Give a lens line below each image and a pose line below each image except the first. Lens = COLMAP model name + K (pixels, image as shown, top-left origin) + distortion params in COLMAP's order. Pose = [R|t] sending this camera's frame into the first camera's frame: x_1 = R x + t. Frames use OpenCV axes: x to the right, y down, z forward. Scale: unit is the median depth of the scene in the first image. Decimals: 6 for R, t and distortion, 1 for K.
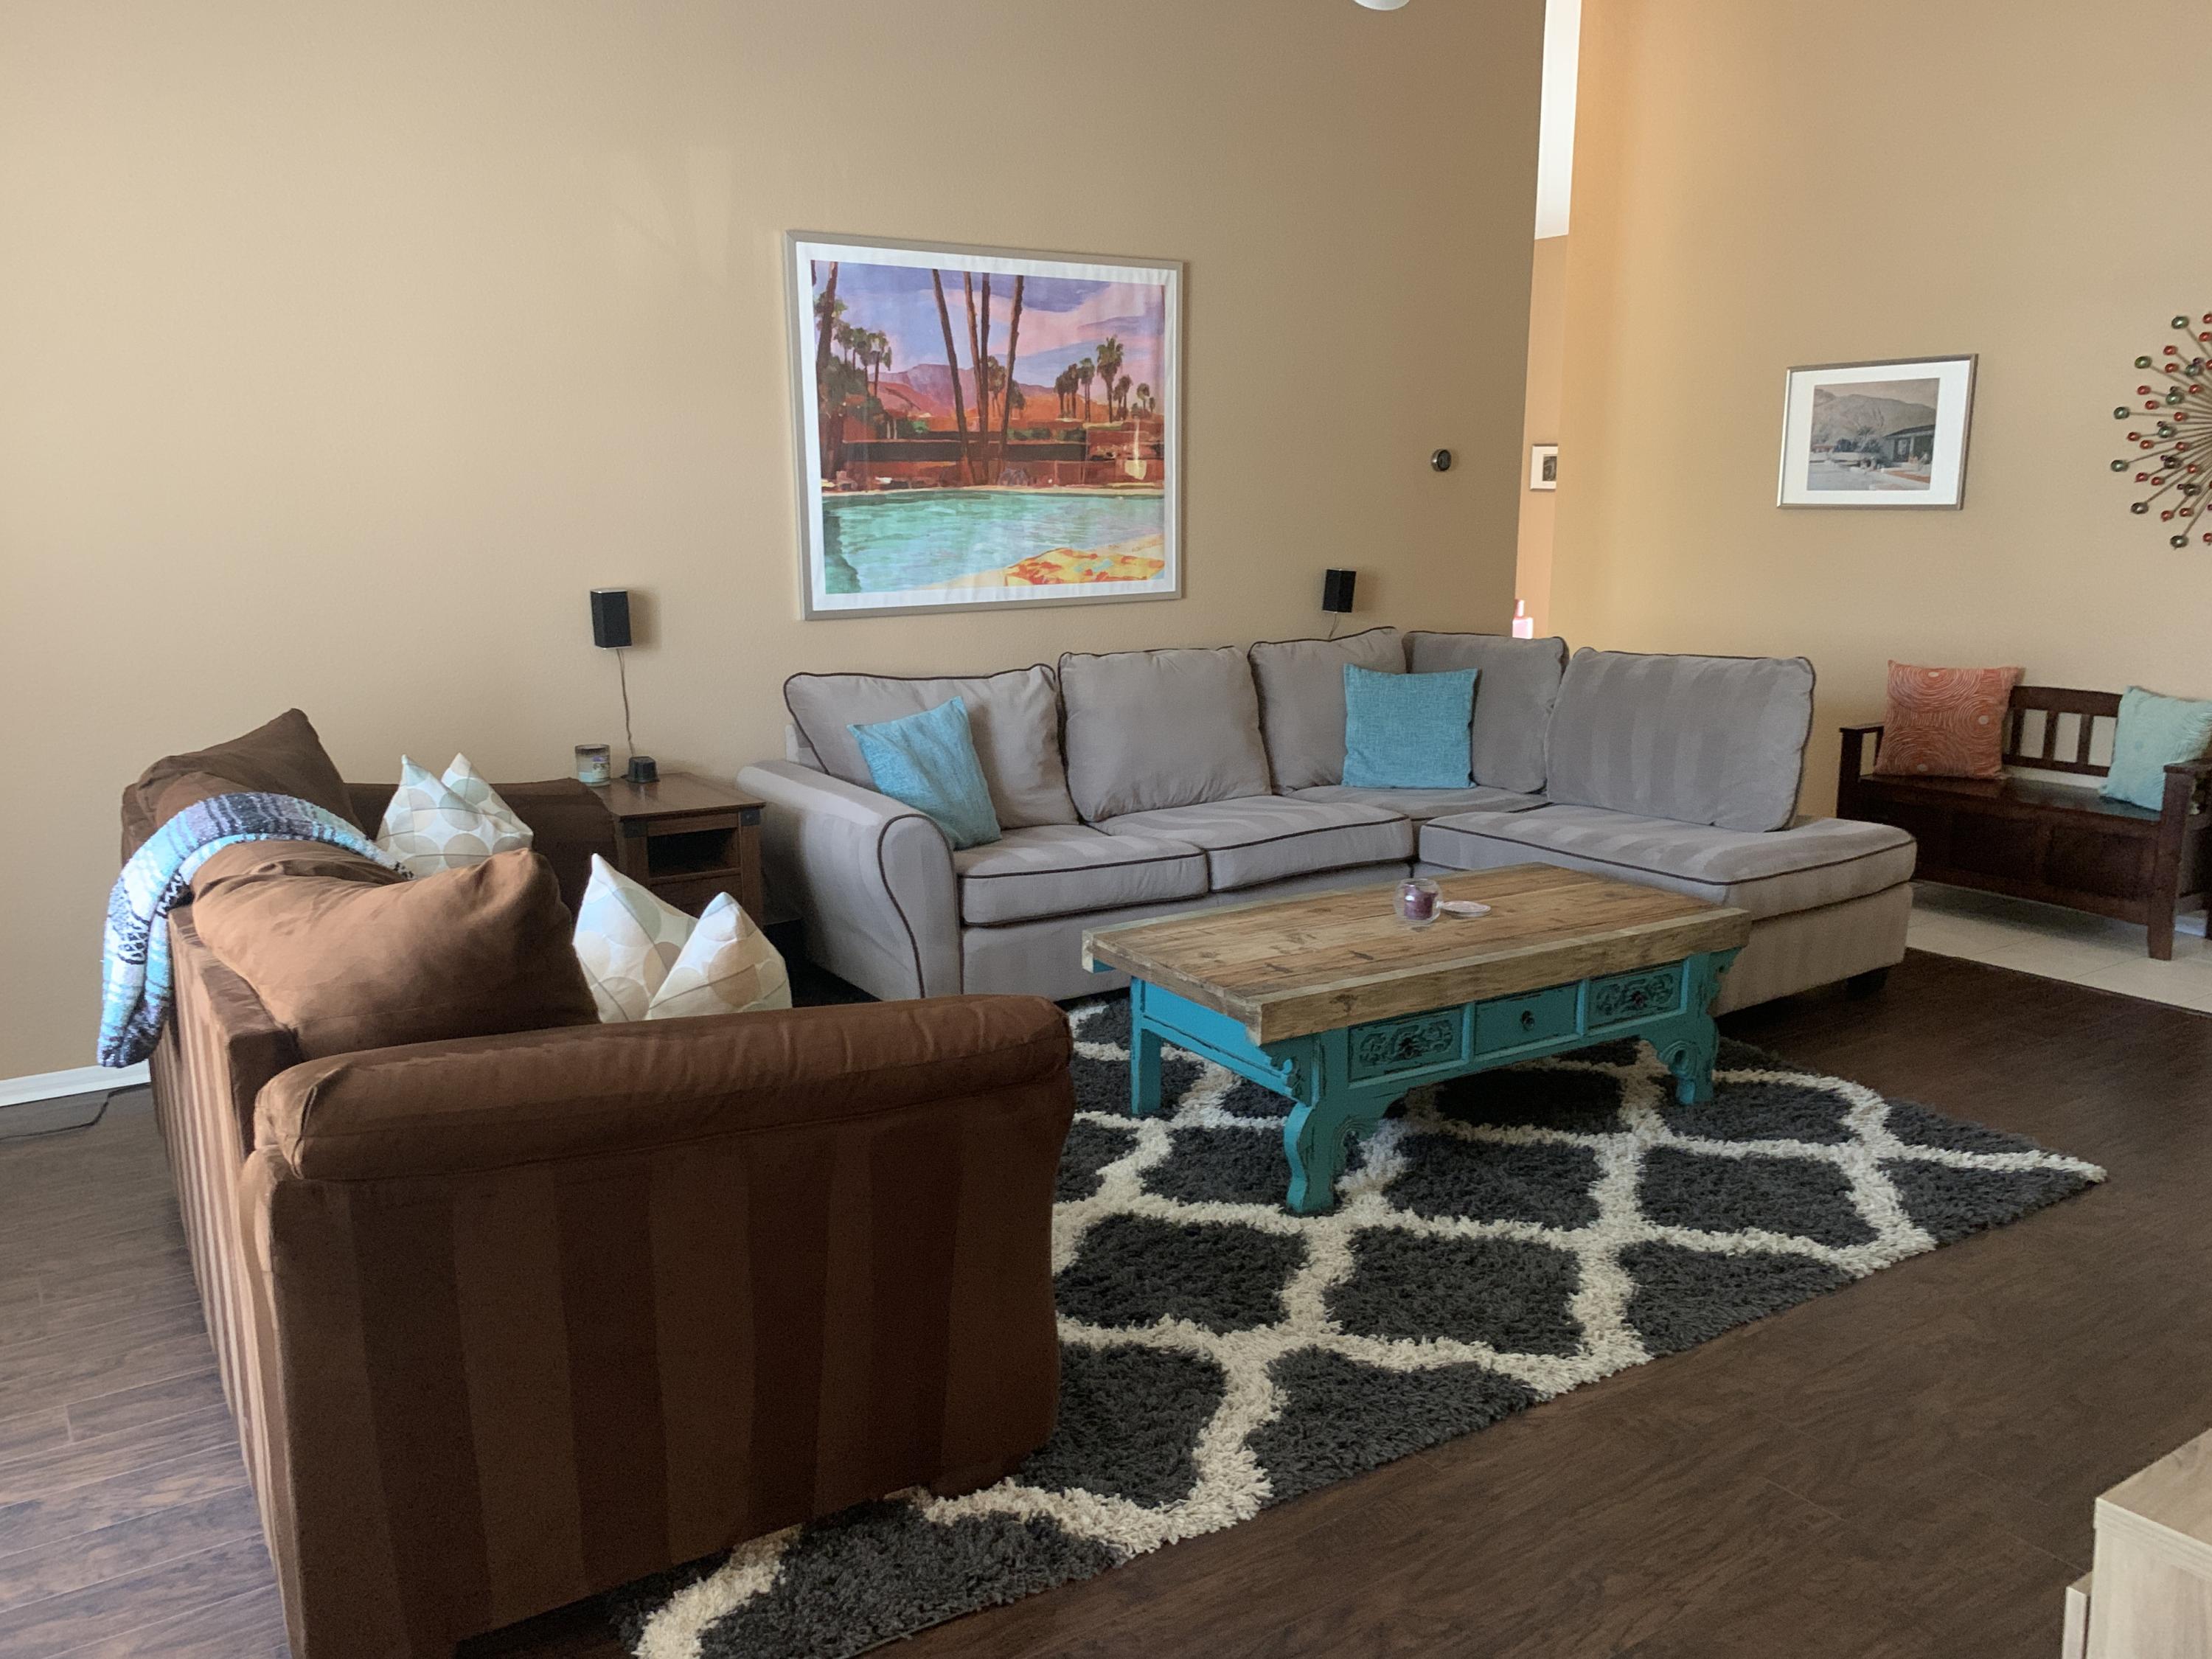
lens RADIAL K [[1666.6, 0, 1113.5], [0, 1666.6, 838.2], [0, 0, 1]] dist [0.026644, -0.031515]
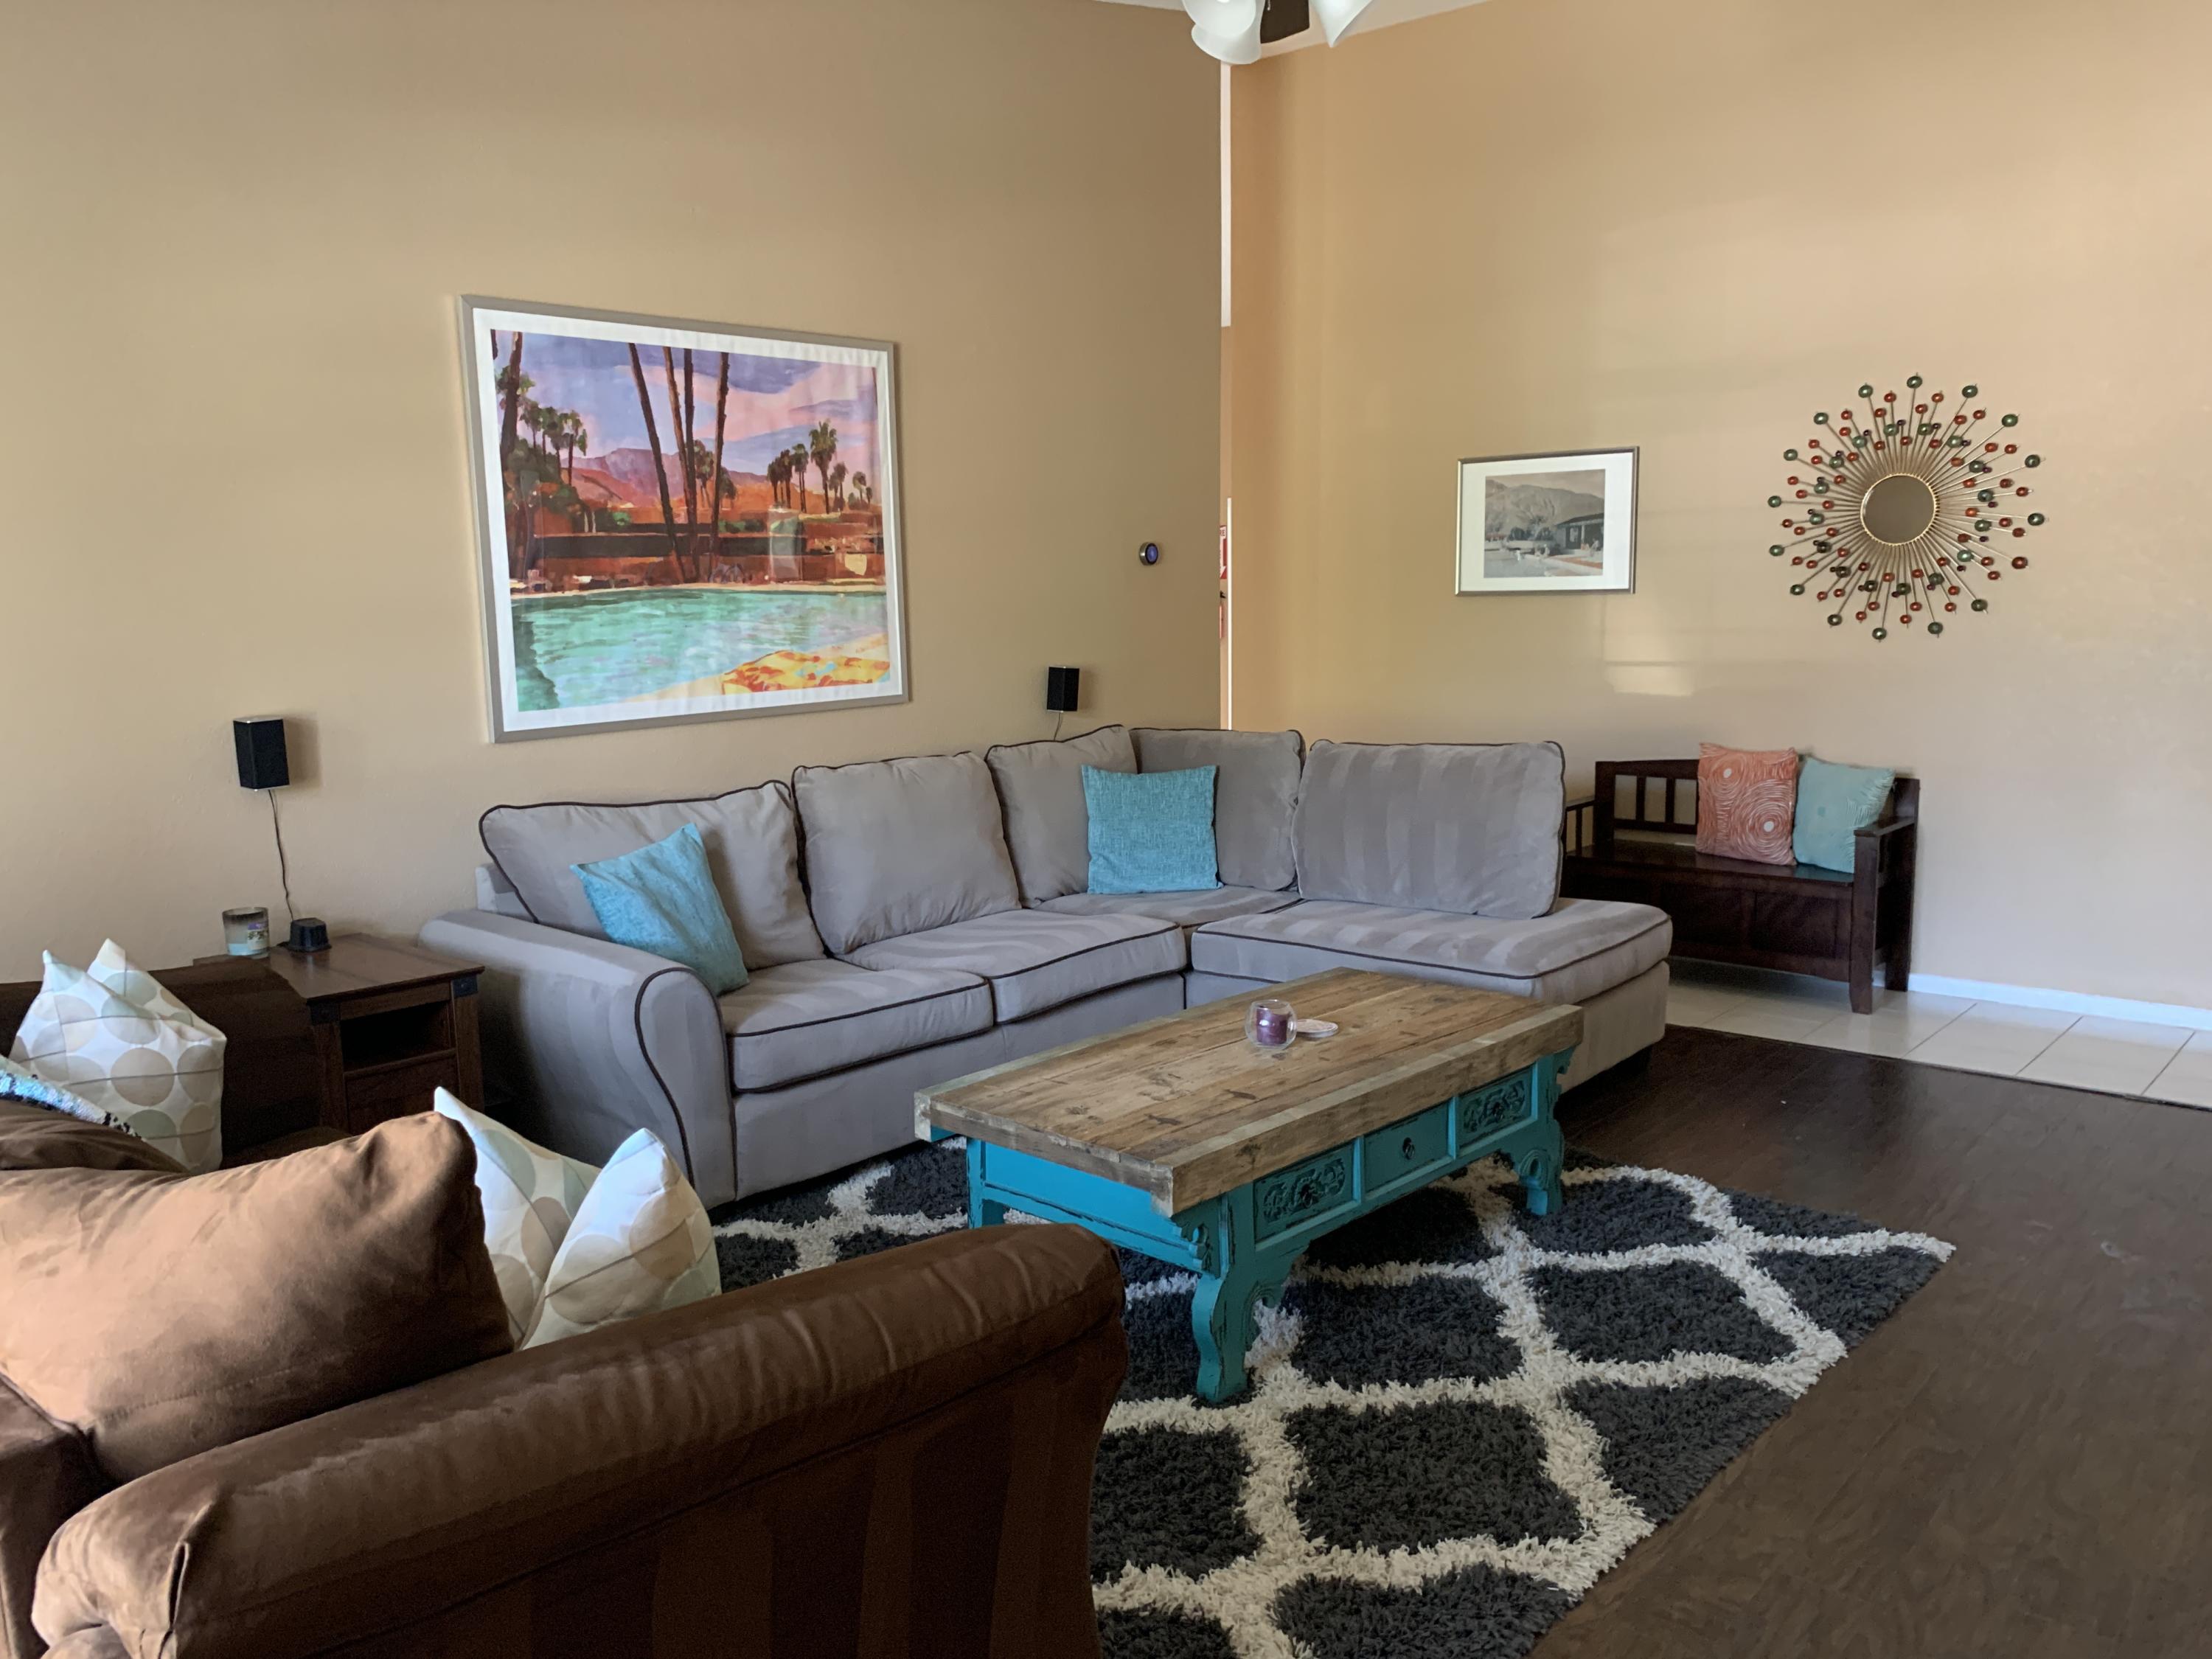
lens RADIAL K [[1666.6, 0, 1105.0], [0, 1666.6, 828.5], [0, 0, 1]] dist [0.026644, -0.031515]
pose [[0.966287, -0.051765, 0.252210, -0.132351], [0.066519, 0.996515, -0.050322, -0.030604], [-0.248726, 0.065402, 0.966363, 0.130132]]
